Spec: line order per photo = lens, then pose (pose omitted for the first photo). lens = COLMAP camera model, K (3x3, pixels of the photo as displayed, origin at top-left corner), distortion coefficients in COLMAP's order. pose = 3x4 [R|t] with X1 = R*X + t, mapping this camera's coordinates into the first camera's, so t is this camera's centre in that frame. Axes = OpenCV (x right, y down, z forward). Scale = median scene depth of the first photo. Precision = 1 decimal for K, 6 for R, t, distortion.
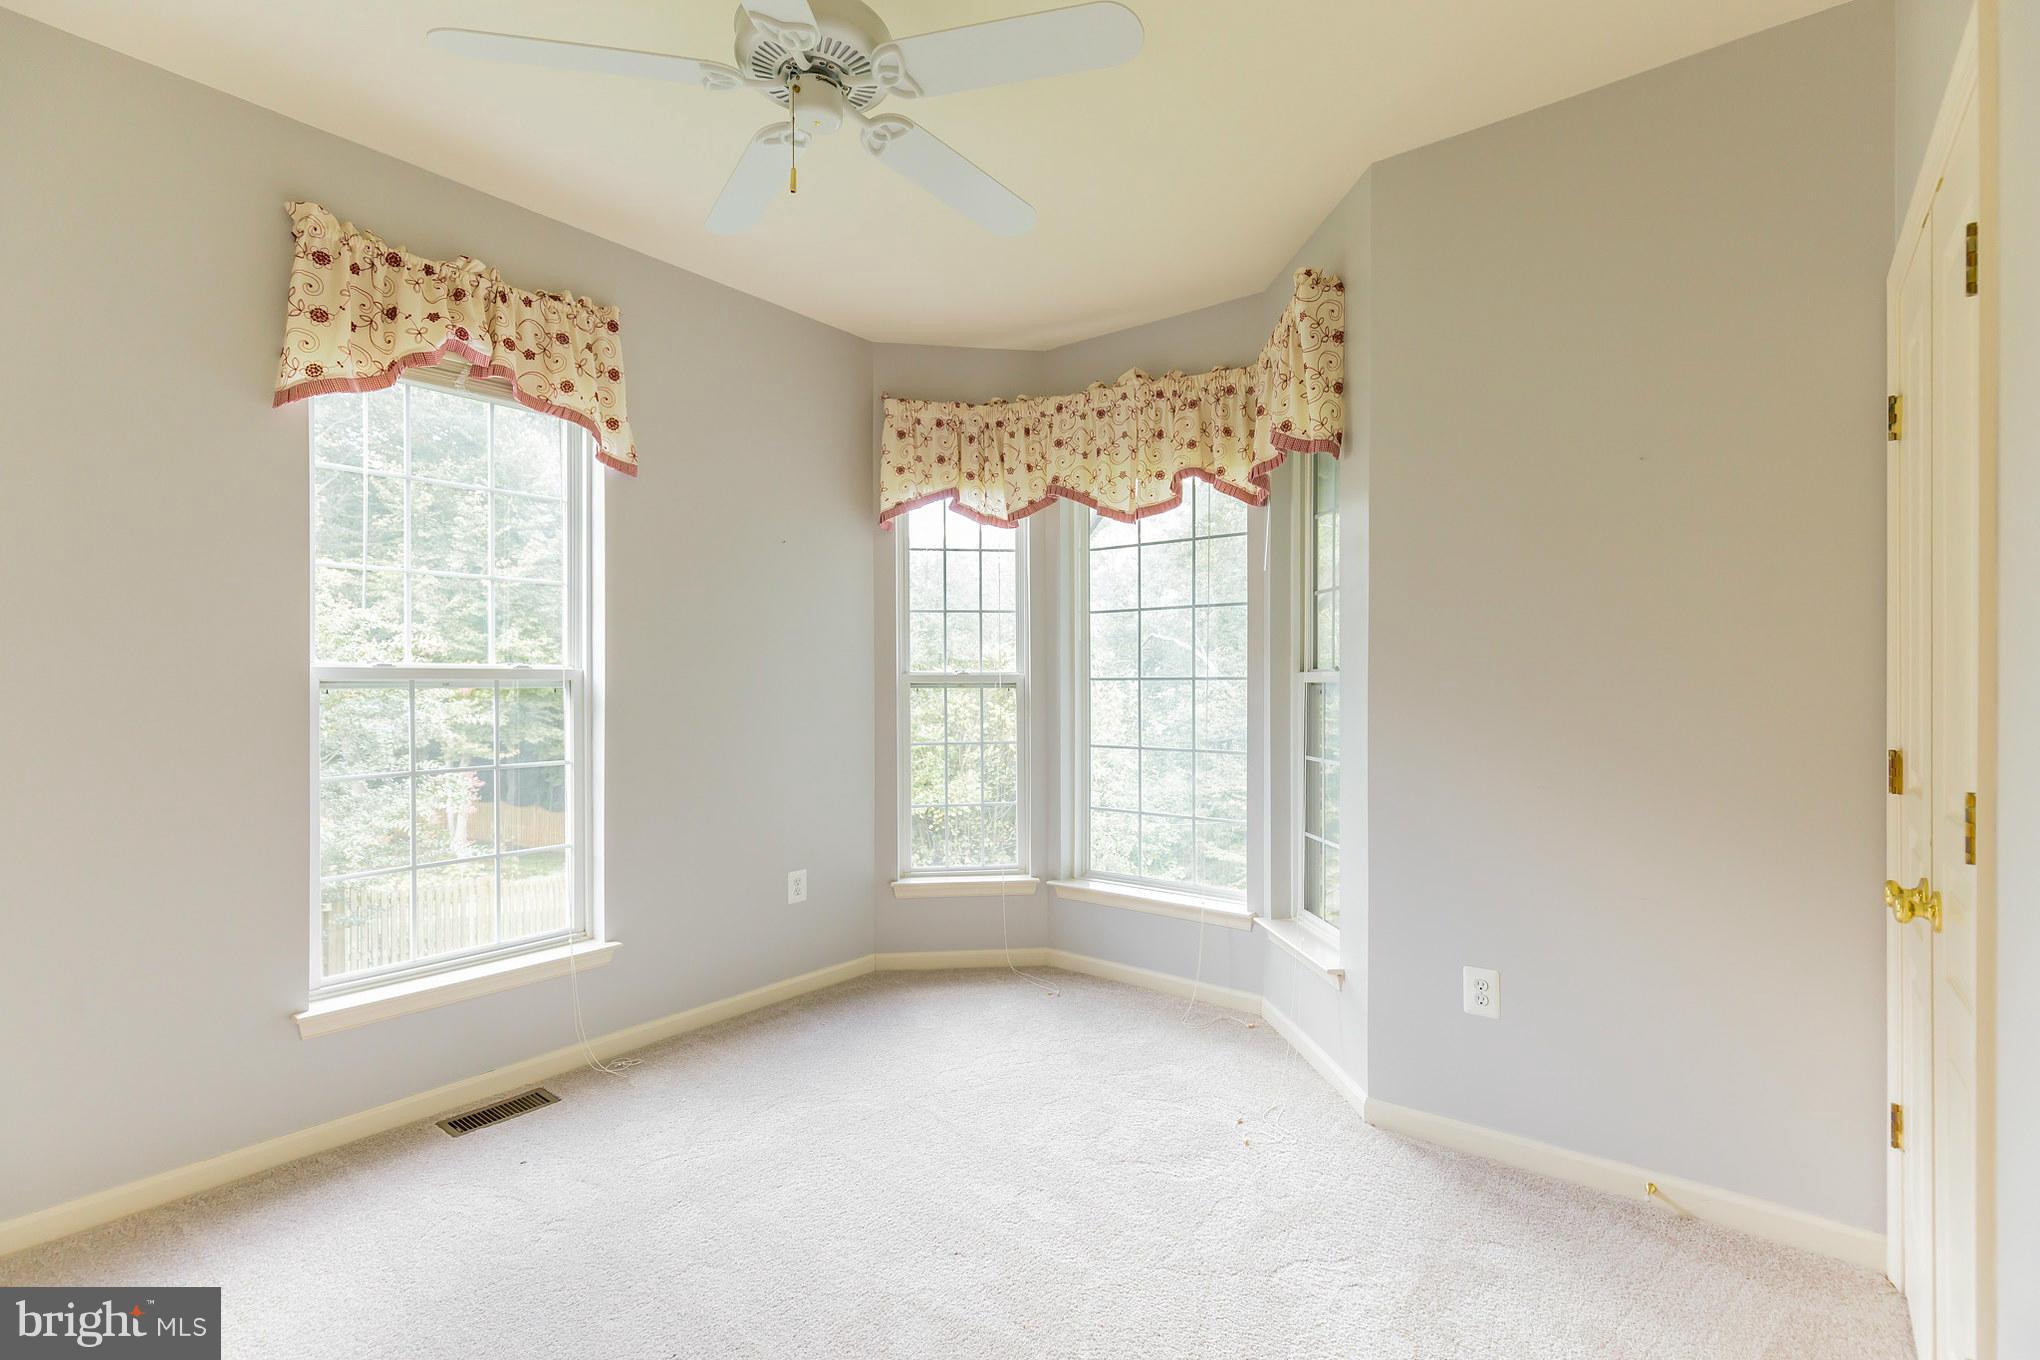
lens RADIAL K [[938.0, 0, 1029.3], [0, 938.0, 684.5], [0, 0, 1]] dist [0.019149, -0.000433]
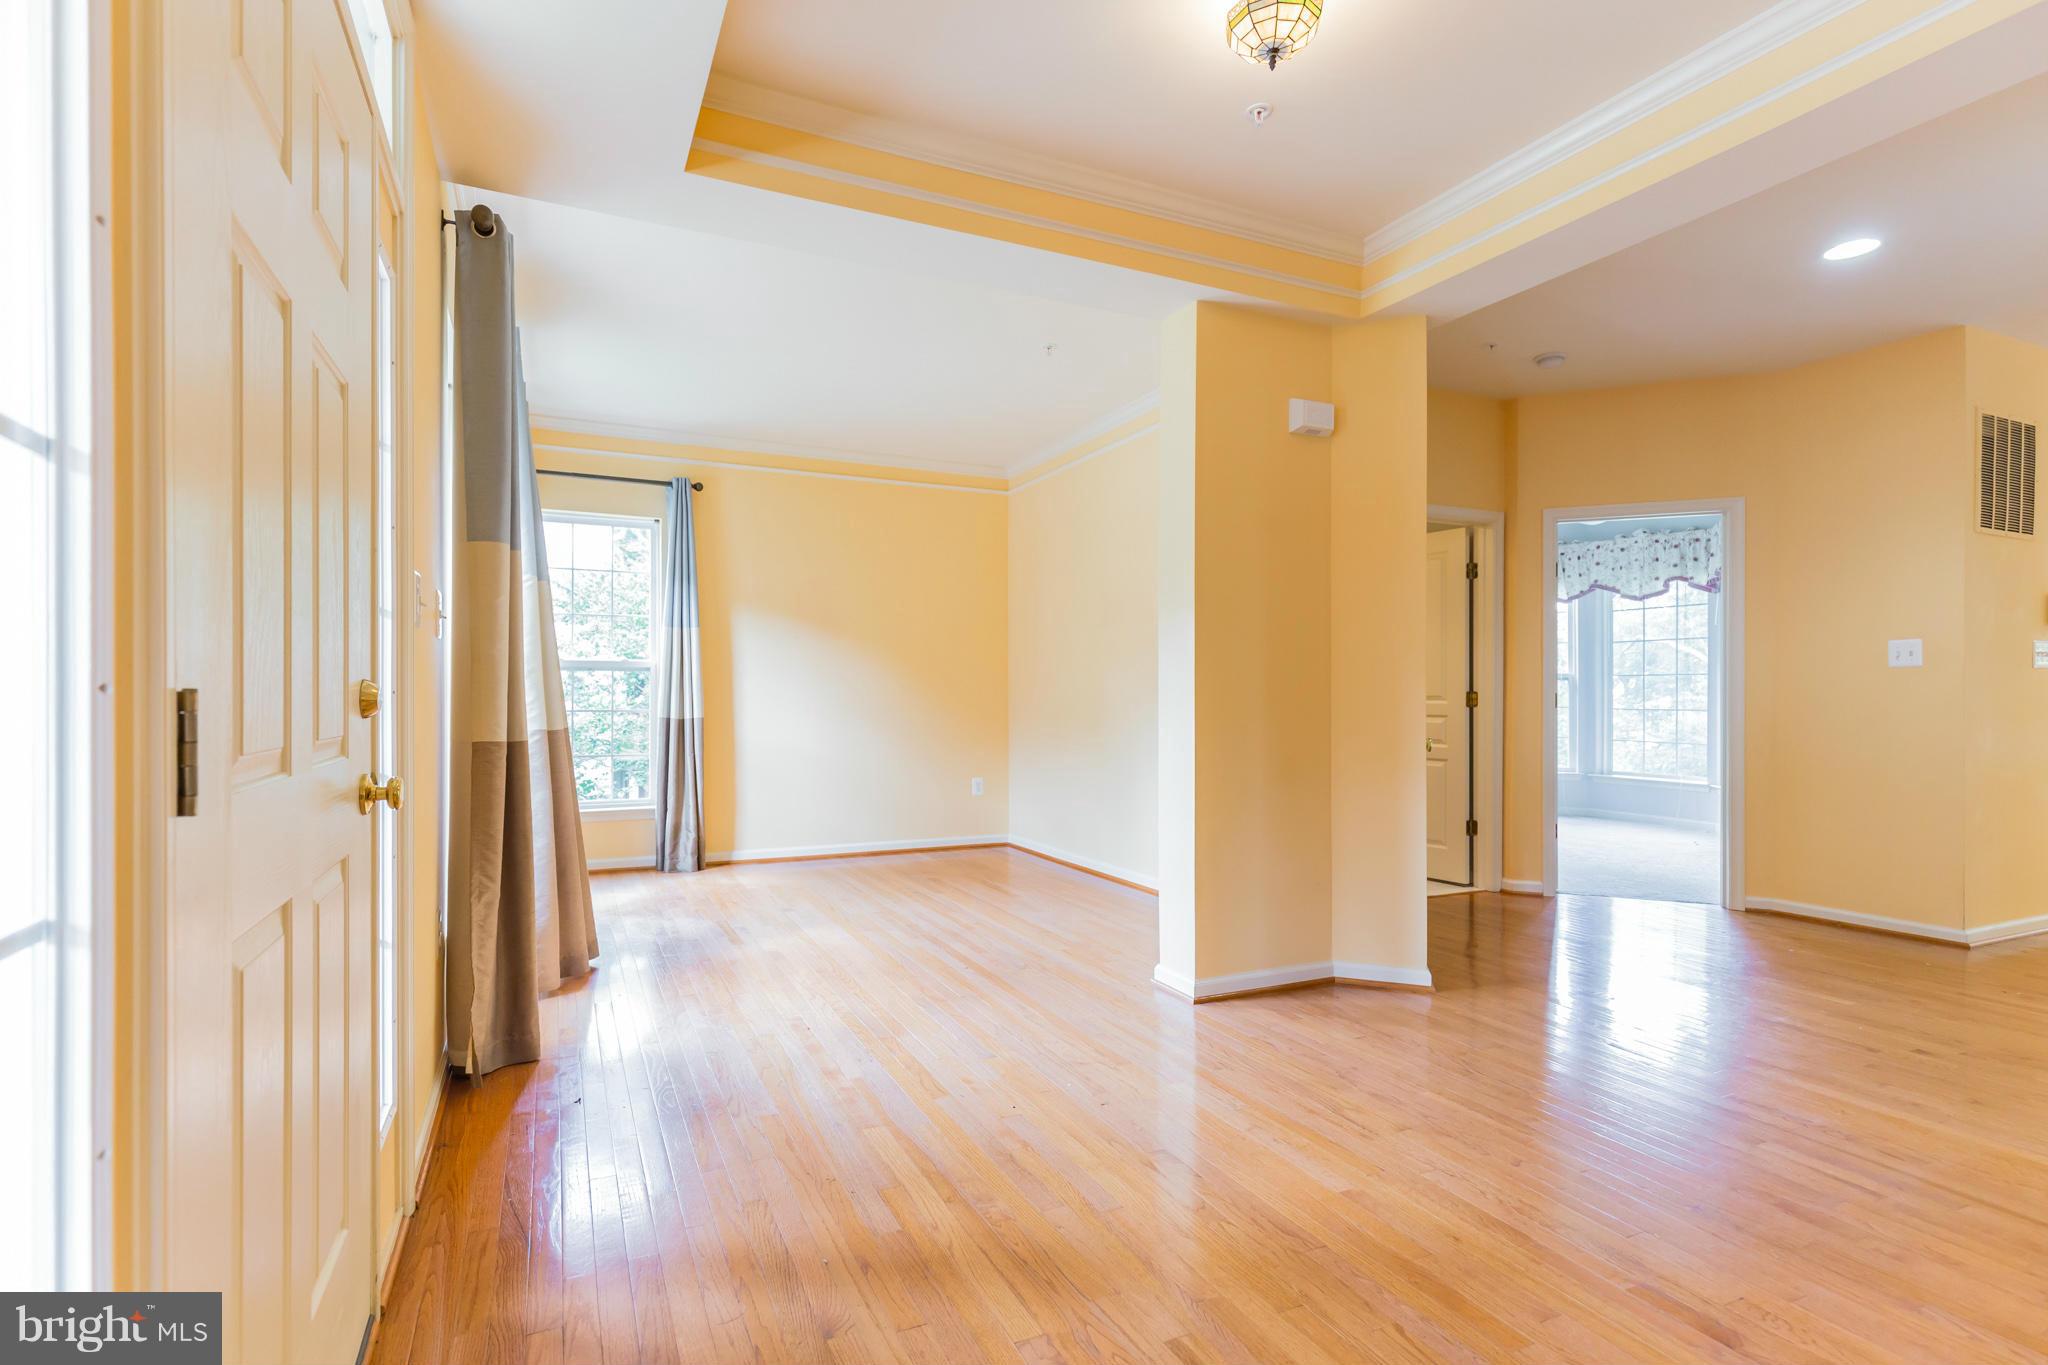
lens RADIAL K [[941.7, 0, 987.9], [0, 941.7, 696.0], [0, 0, 1]] dist [0.019149, -0.000433]
pose [[0.896040, -0.001333, -0.443971, -0.259189], [0.000611, 0.999998, -0.001770, 0.044985], [0.443973, 0.001315, 0.896039, -1.579254]]
